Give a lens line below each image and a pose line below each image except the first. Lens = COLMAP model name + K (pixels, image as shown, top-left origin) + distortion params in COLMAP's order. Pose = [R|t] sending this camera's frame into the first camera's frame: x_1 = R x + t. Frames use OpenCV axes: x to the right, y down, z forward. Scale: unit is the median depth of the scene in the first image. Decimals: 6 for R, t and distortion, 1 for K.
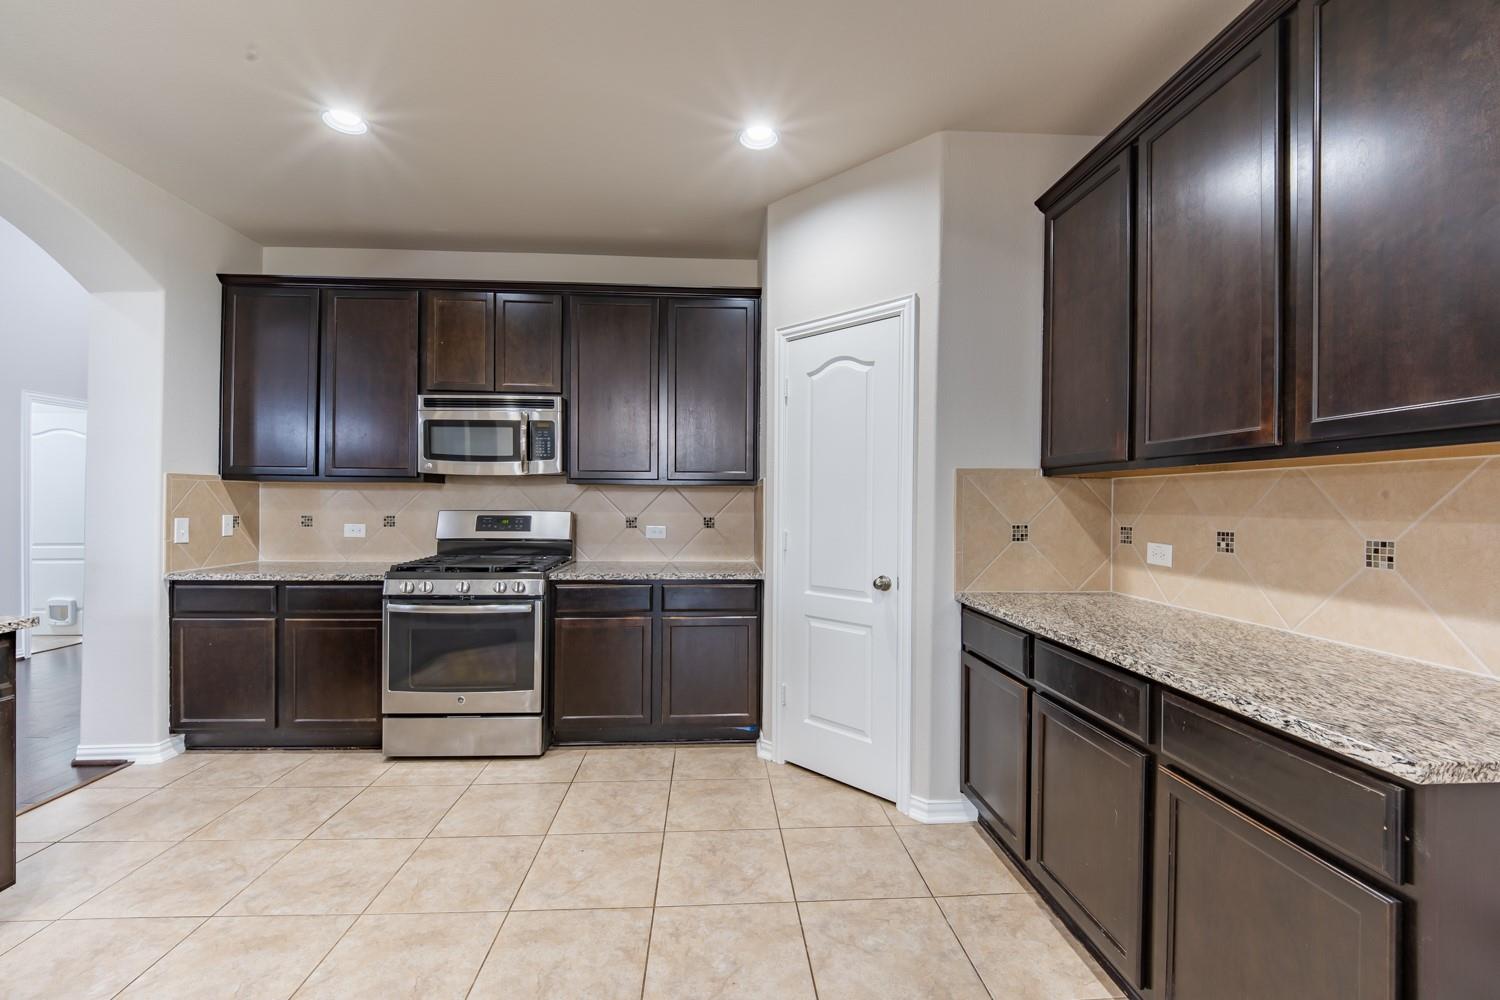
lens RADIAL K [[625.7, 0, 749.4], [0, 625.7, 499.7], [0, 0, 1]] dist [-0.003988, -0.004722]
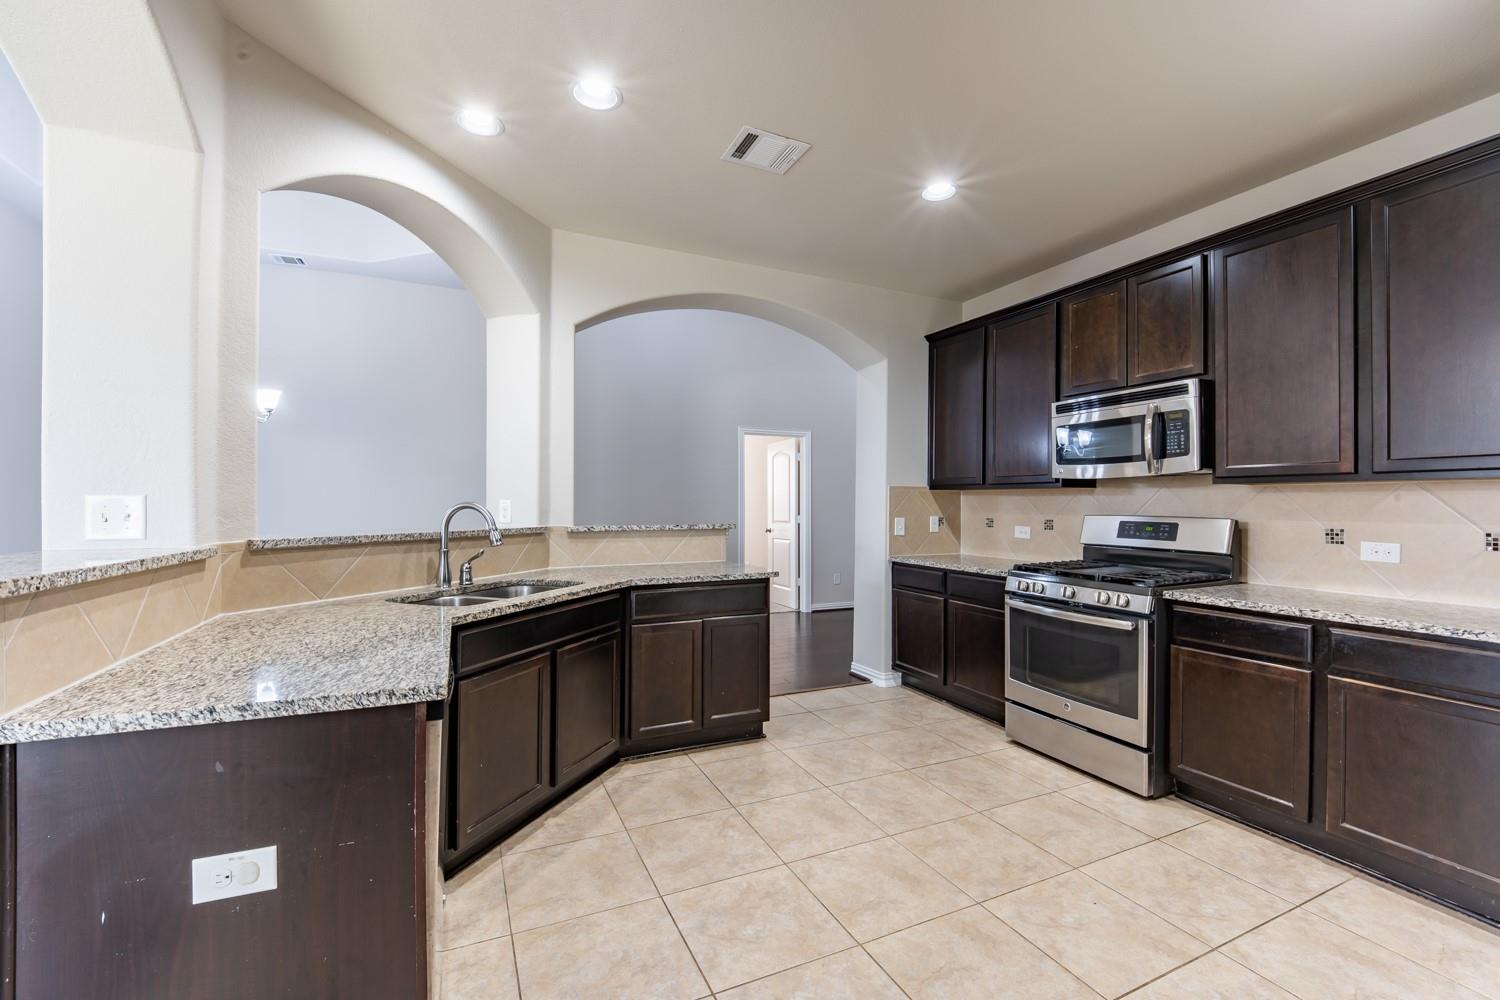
lens RADIAL K [[625.7, 0, 752.9], [0, 625.7, 505.8], [0, 0, 1]] dist [-0.003988, -0.004722]
pose [[0.367373, -0.001185, -0.930073, 0.267532], [0.002964, 0.999996, -0.000104, 0.001195], [0.930069, -0.002719, 0.367375, 0.167282]]
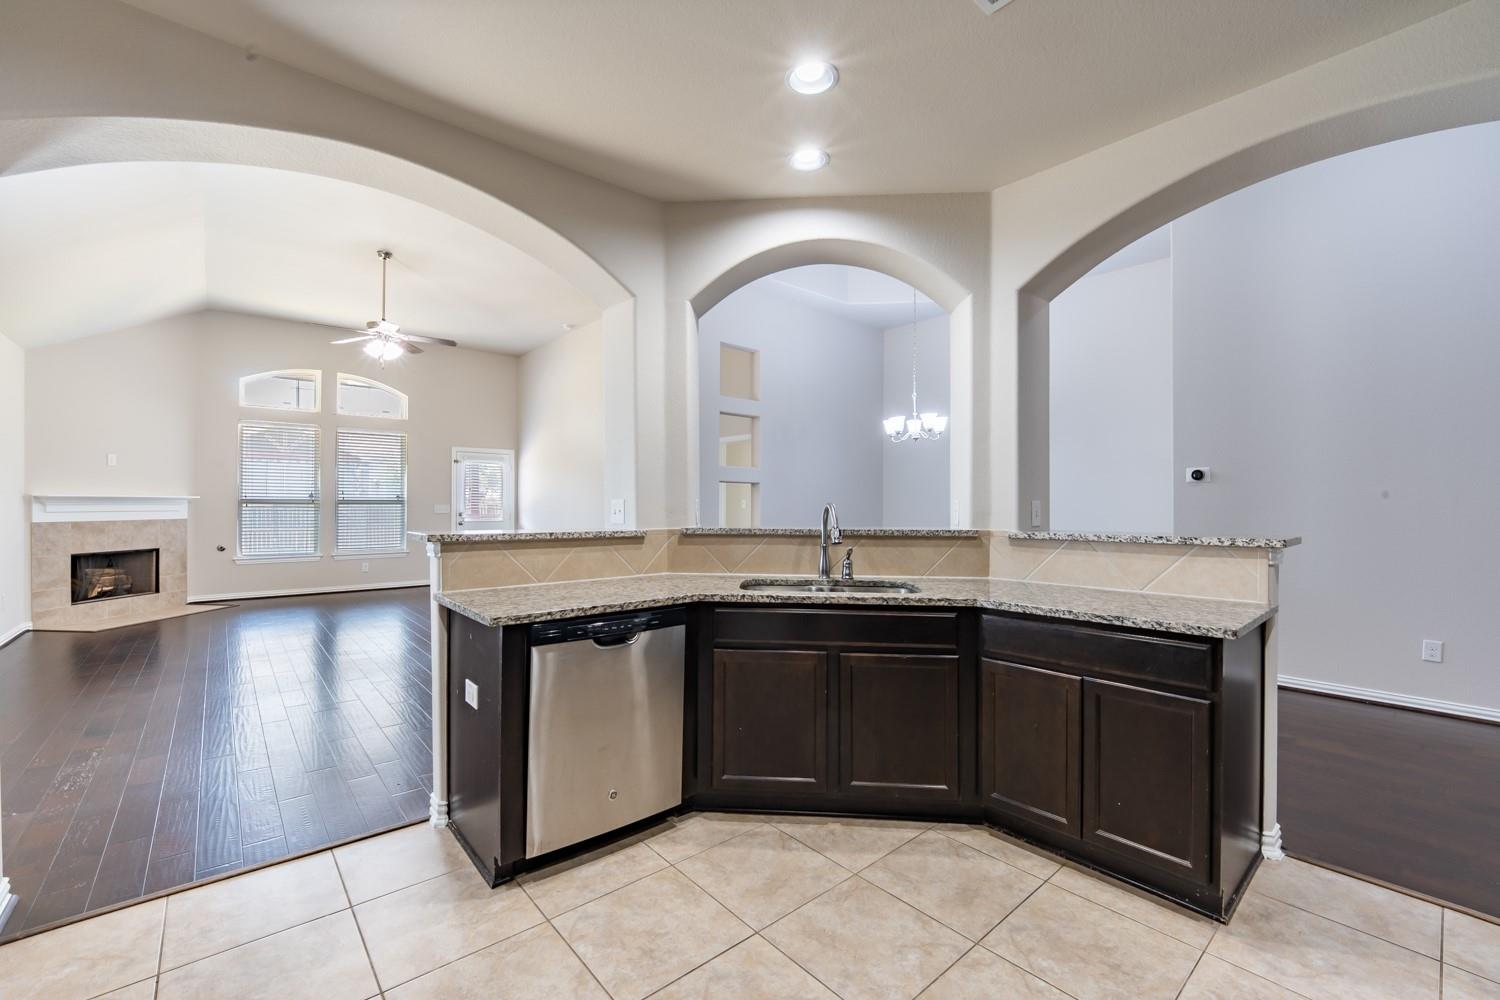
lens RADIAL K [[625.7, 0, 740.4], [0, 625.7, 501.6], [0, 0, 1]] dist [-0.003988, -0.004722]
pose [[-0.797722, -0.011545, -0.602915, 0.044522], [-0.004622, 0.999904, -0.013031, 0.005328], [0.603008, -0.007608, -0.797699, 0.683275]]
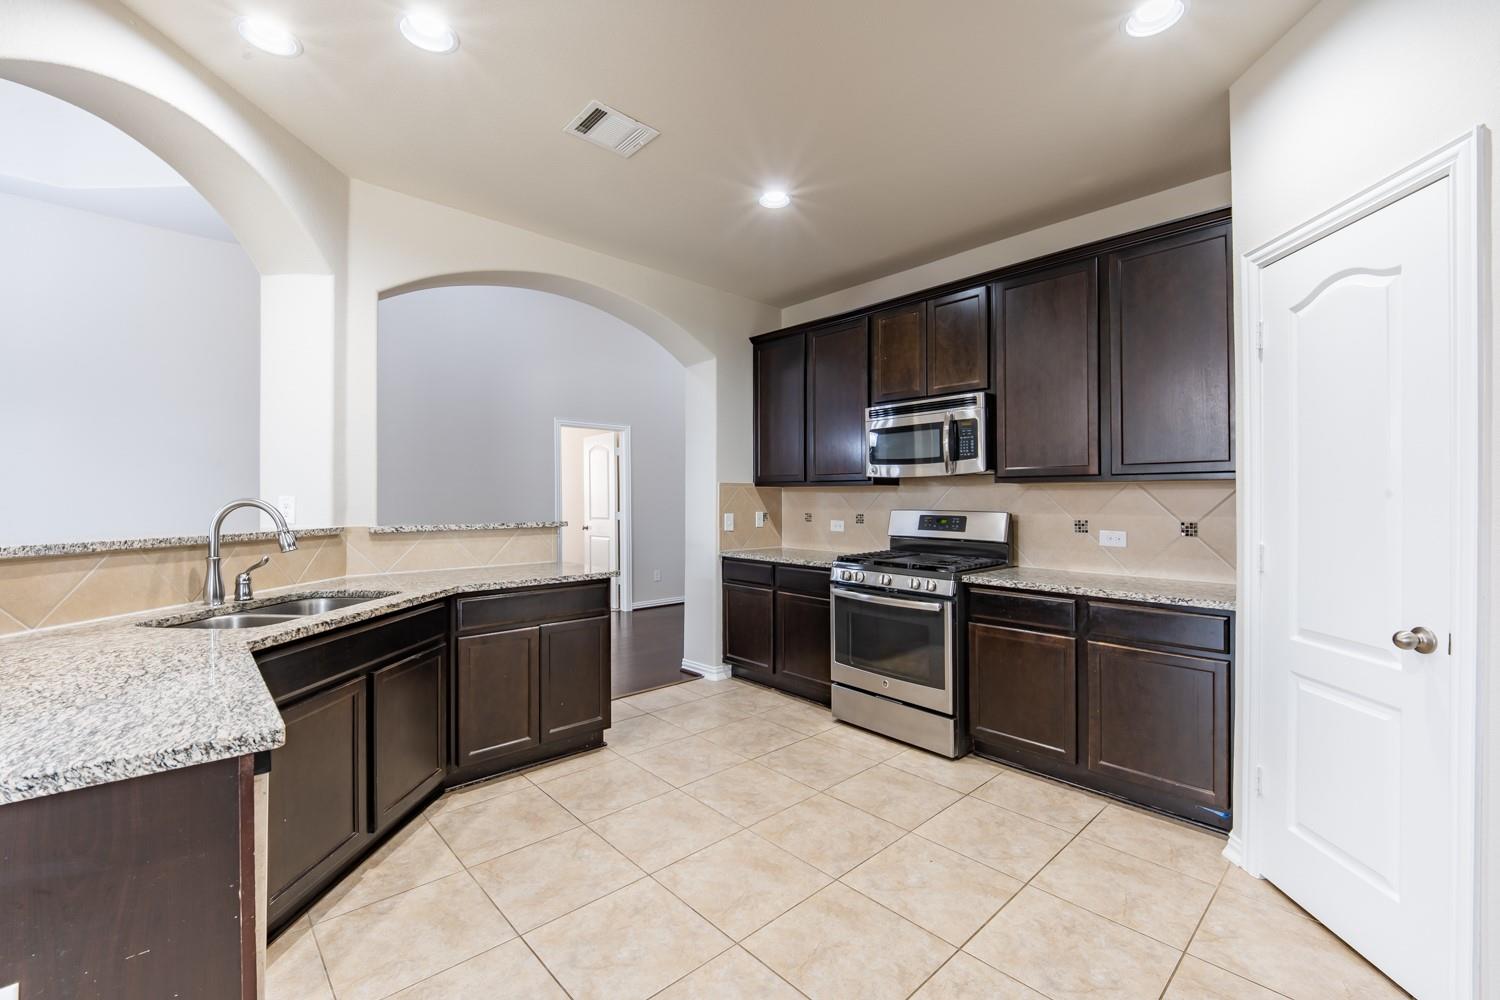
lens RADIAL K [[625.7, 0, 747.2], [0, 625.7, 500.3], [0, 0, 1]] dist [-0.003988, -0.004722]
pose [[0.631217, -0.003956, -0.775596, 0.224692], [0.004560, 0.999989, -0.001389, 0.000591], [0.775593, -0.002660, 0.631228, 0.121125]]
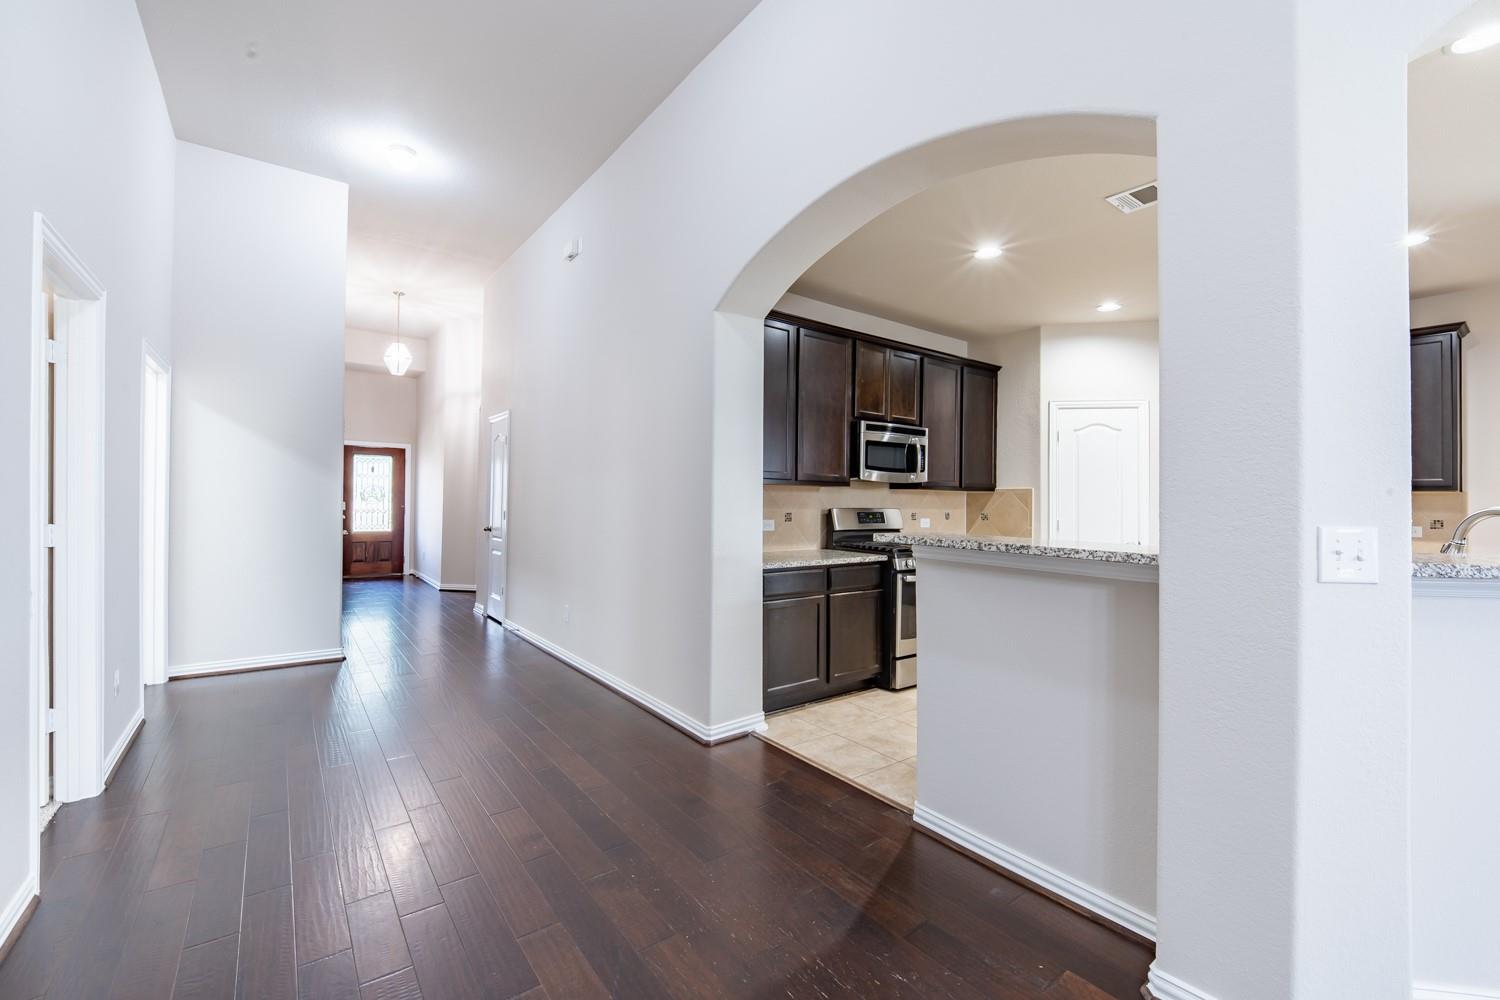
lens RADIAL K [[625.7, 0, 744.4], [0, 625.7, 491.8], [0, 0, 1]] dist [-0.003988, -0.004722]
pose [[0.837696, 0.010822, 0.546030, -1.536743], [-0.009356, 0.999941, -0.005465, -0.008924], [-0.546057, -0.000530, 0.837748, 0.035528]]
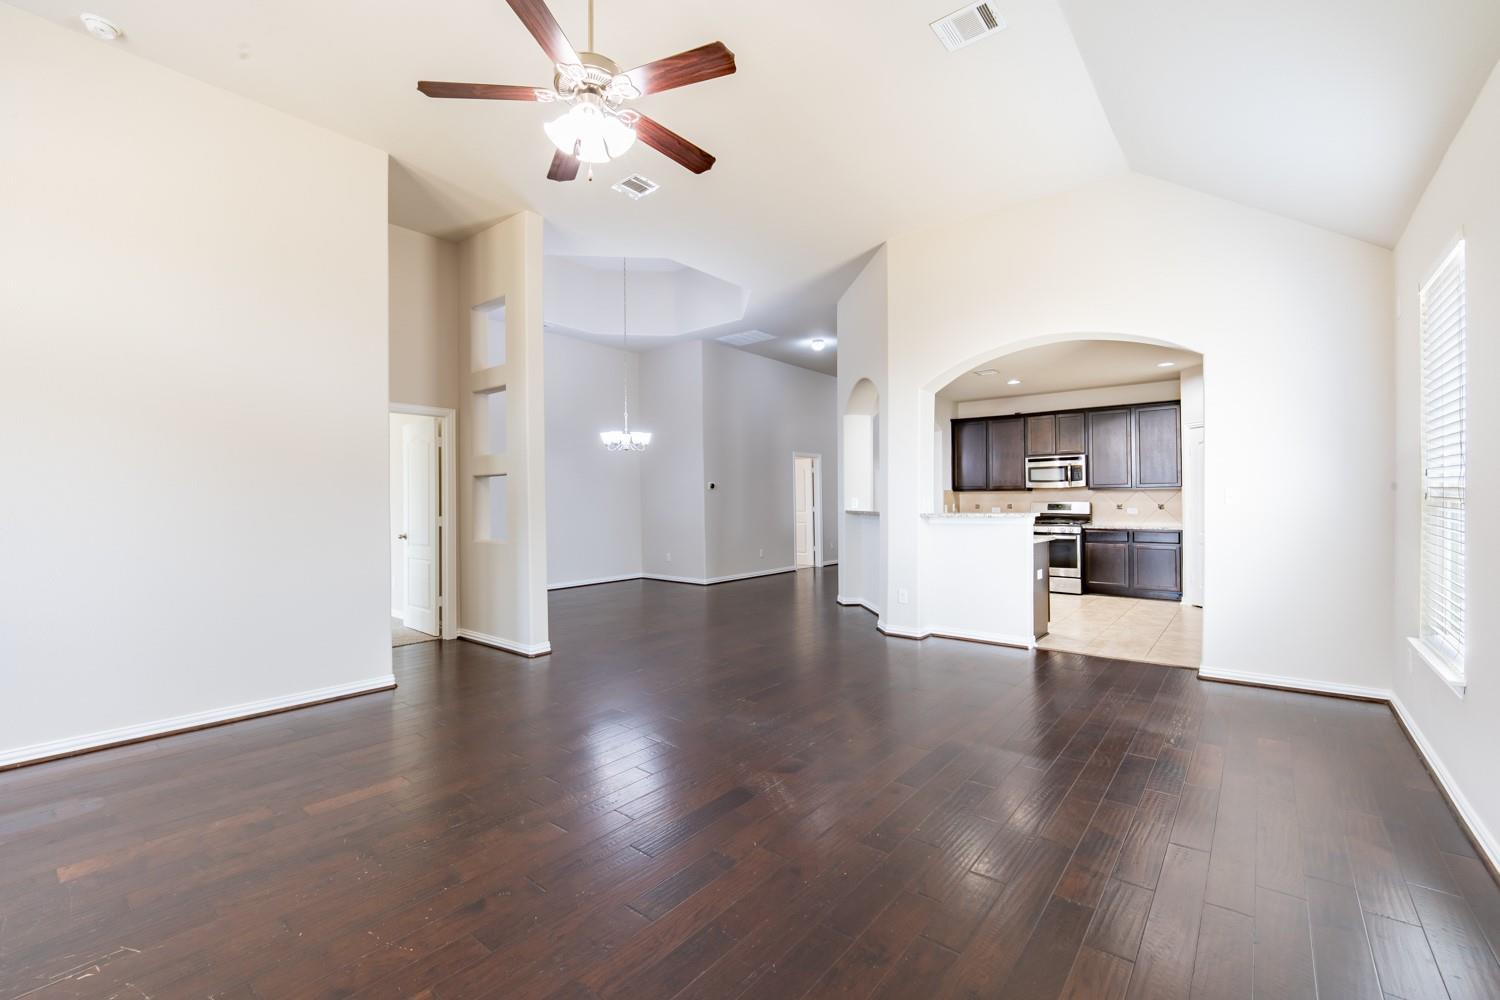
lens RADIAL K [[625.7, 0, 746.3], [0, 625.7, 499.9], [0, 0, 1]] dist [-0.003988, -0.004722]
pose [[0.736347, -0.011608, -0.676504, 0.406903], [0.018516, 0.999824, 0.002997, -0.022102], [0.676351, -0.014733, 0.736433, -1.843307]]
